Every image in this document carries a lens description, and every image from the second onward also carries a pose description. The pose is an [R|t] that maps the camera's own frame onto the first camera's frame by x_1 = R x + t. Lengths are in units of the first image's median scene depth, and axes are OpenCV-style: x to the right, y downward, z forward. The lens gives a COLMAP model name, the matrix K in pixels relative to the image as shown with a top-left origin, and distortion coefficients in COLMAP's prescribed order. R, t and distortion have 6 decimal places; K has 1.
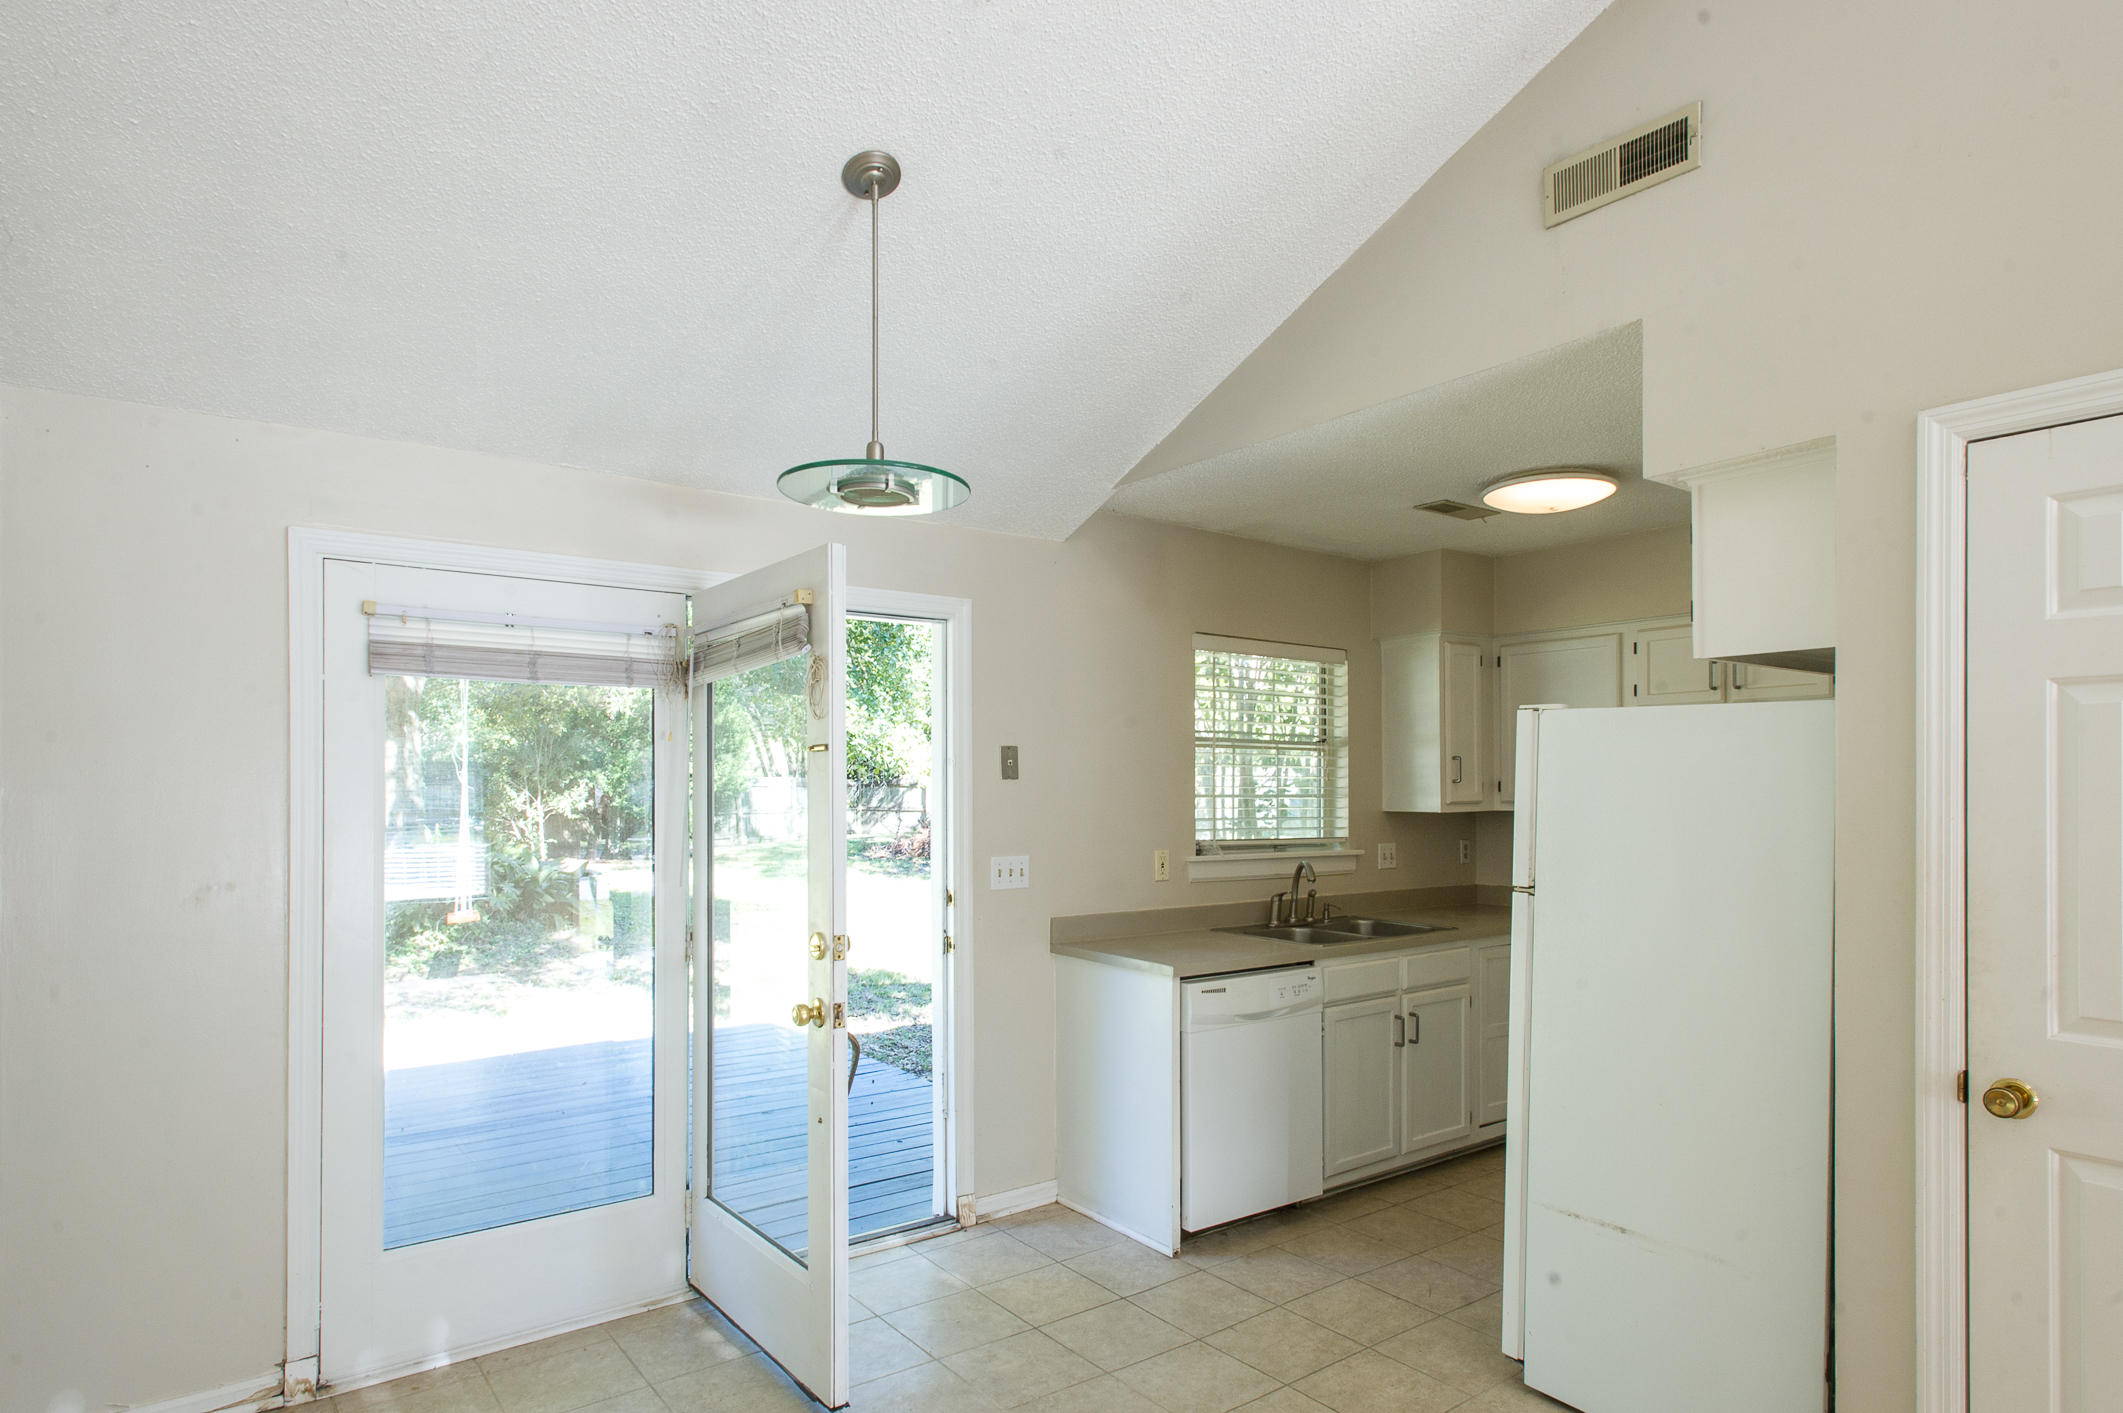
lens RADIAL K [[1173.9, 0, 1078.5], [0, 1173.9, 773.2], [0, 0, 1]] dist [0.017982, -0.002202]
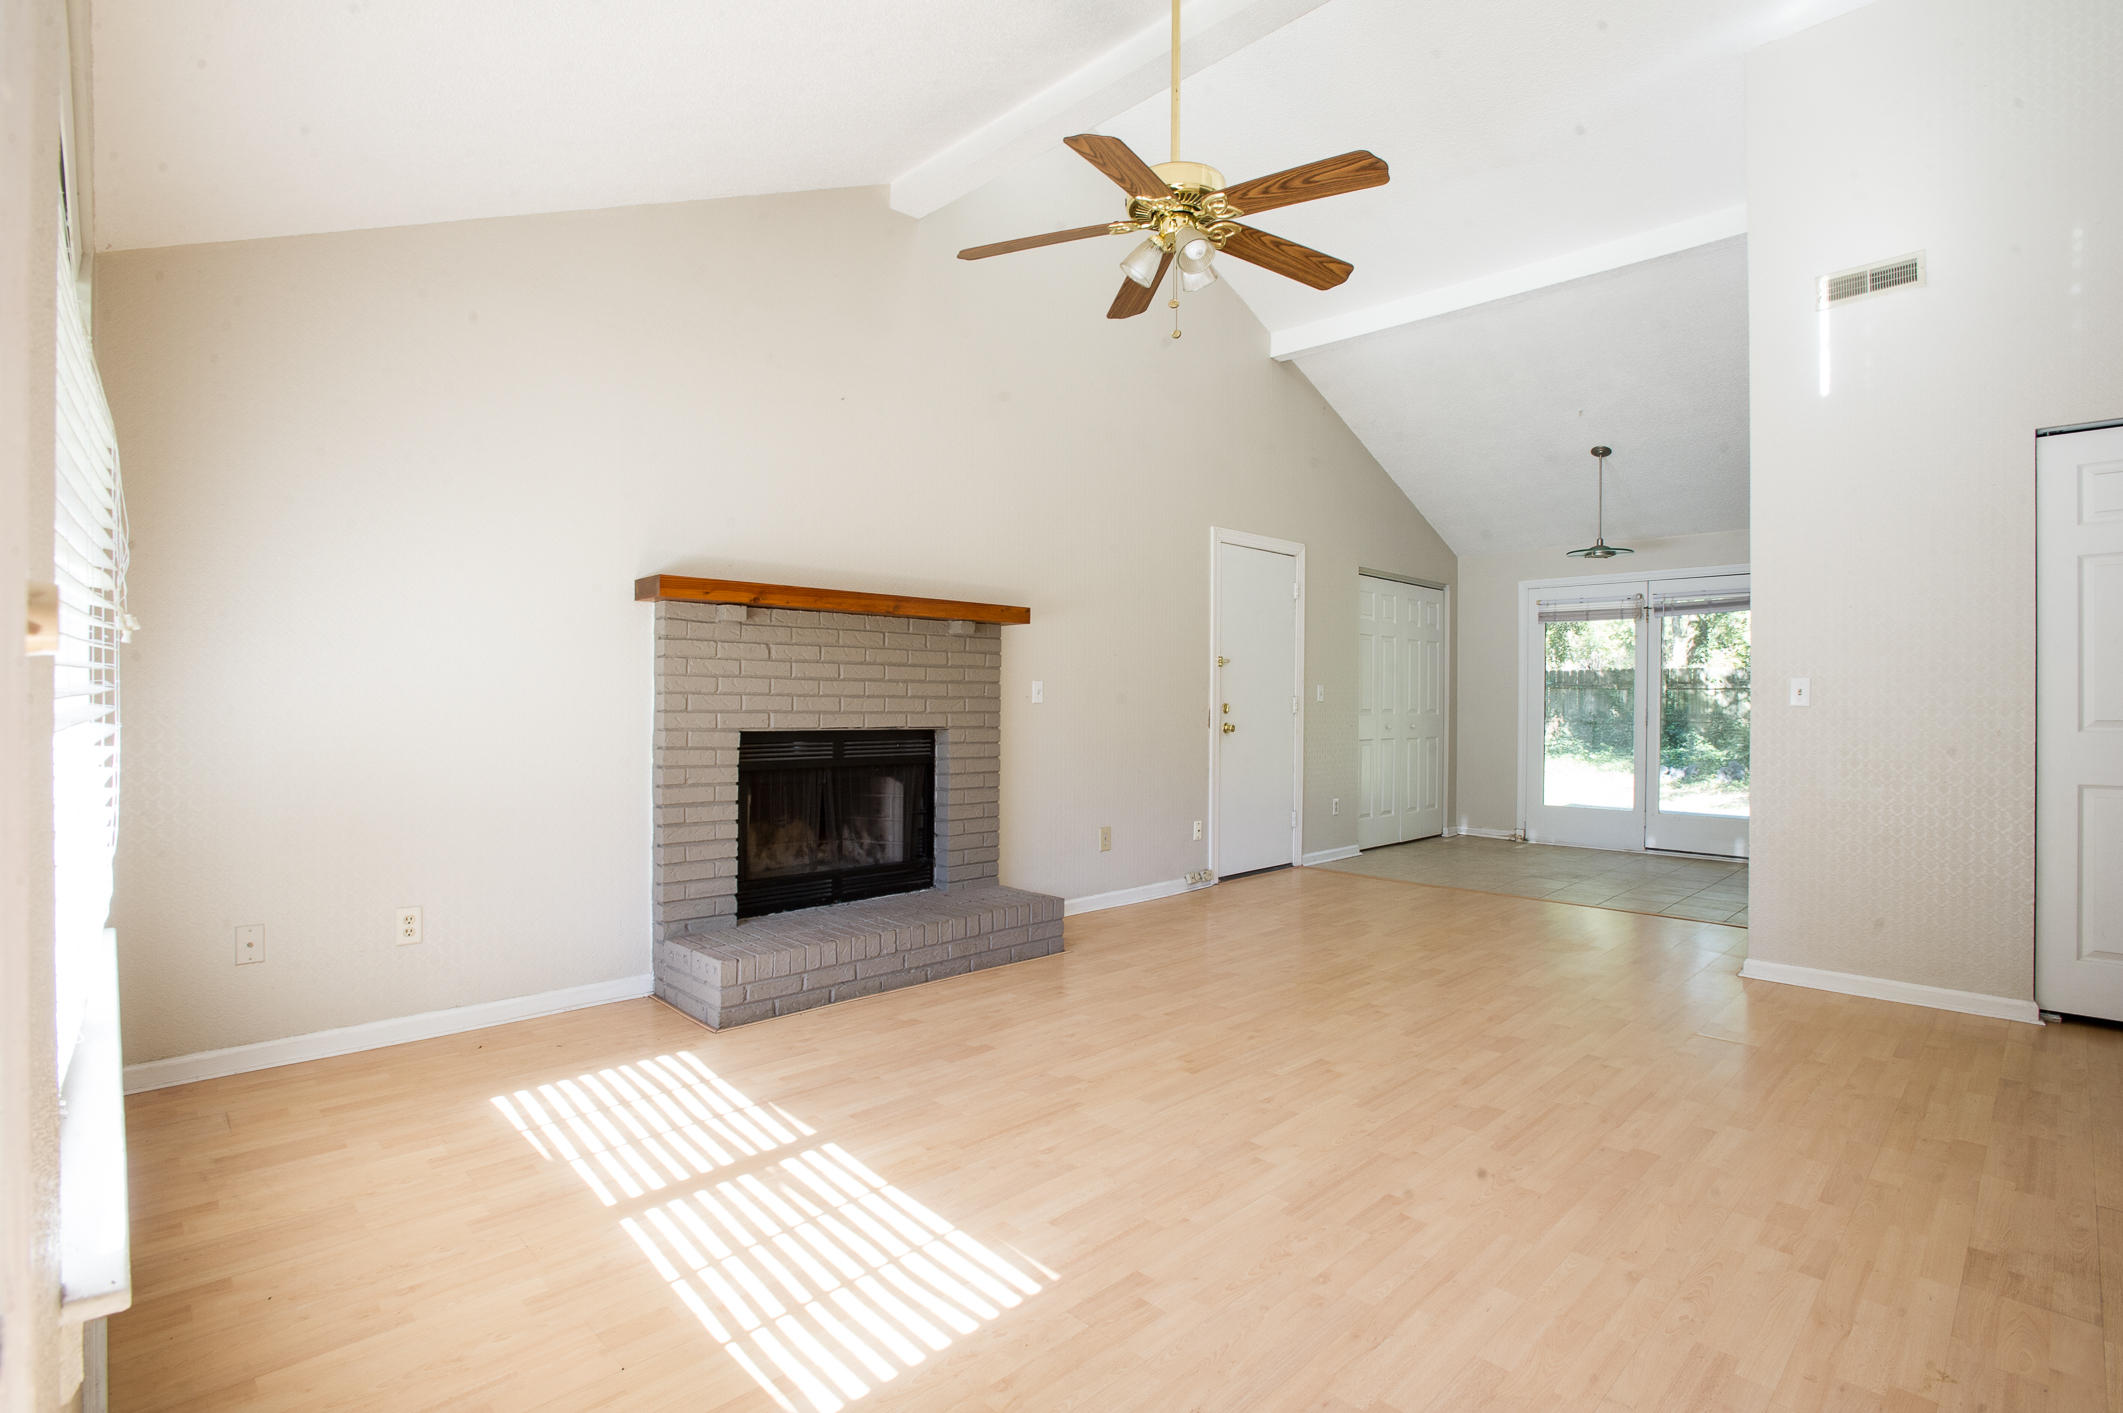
lens RADIAL K [[1035.3, 0, 1076.6], [0, 1035.3, 715.9], [0, 0, 1]] dist [-0.040649, 0.015701]
pose [[0.150885, 0.021455, -0.988318, 1.287085], [-0.001806, 0.999769, 0.021428, 0.072413], [0.988550, -0.001449, 0.150889, -0.433991]]
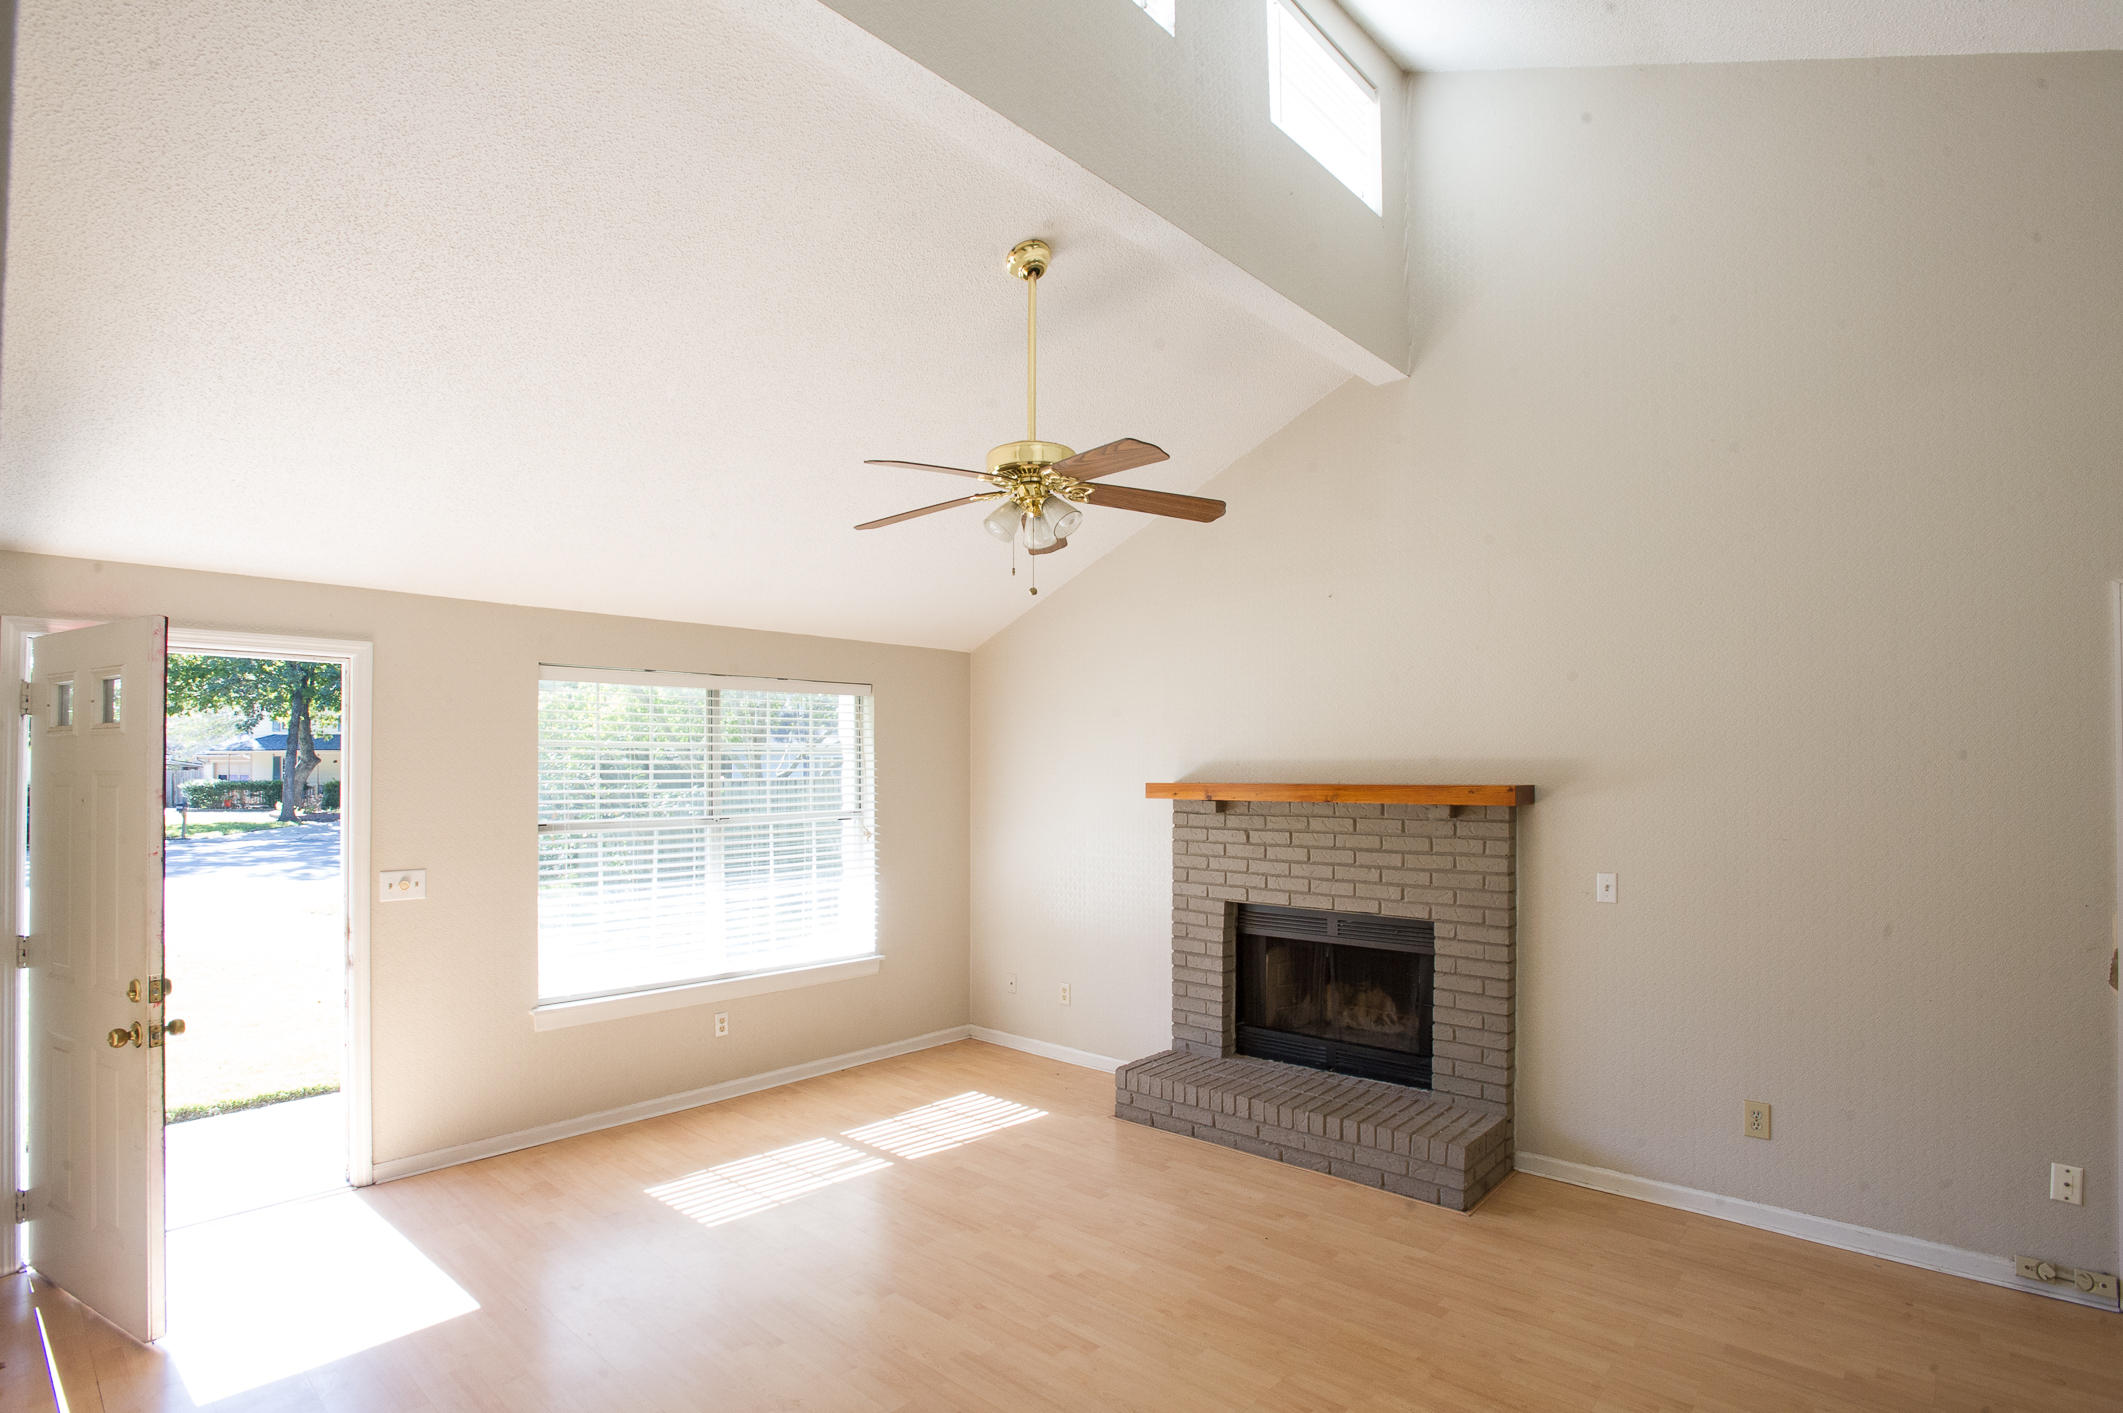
lens RADIAL K [[1035.3, 0, 1067.2], [0, 1035.3, 757.3], [0, 0, 1]] dist [-0.040649, 0.015701]
pose [[-0.980105, 0.000170, -0.198482, 0.740338], [0.005015, 0.999702, -0.023905, -0.025127], [0.198418, -0.024424, -0.979813, 0.488189]]
